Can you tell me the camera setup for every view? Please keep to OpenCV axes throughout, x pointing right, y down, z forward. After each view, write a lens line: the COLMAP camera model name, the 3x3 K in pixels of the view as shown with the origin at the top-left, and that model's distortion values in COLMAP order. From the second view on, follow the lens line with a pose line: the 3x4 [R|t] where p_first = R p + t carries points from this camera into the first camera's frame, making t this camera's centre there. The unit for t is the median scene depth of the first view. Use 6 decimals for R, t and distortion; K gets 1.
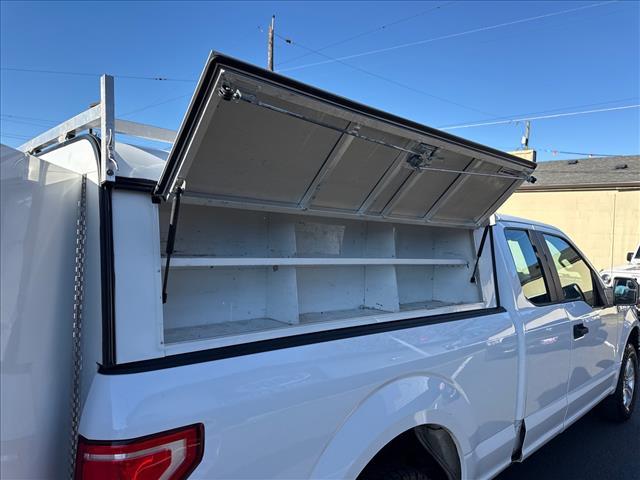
lens RADIAL K [[452.6, 0, 319.2], [0, 452.6, 245.7], [0, 0, 1]] dist [0.043714, -0.038071]
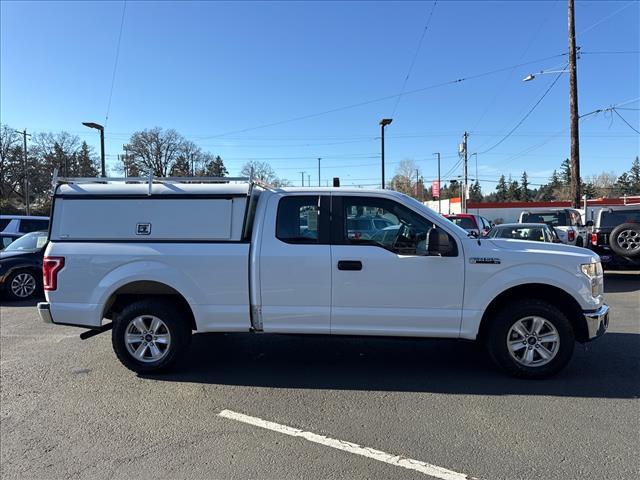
lens RADIAL K [[452.6, 0, 318.5], [0, 452.6, 240.8], [0, 0, 1]] dist [0.043714, -0.038071]
pose [[0.656228, -0.007586, -0.754524, 1.485879], [0.014244, 0.999896, 0.002335, 0.101354], [0.754428, -0.012280, 0.656268, 0.036391]]
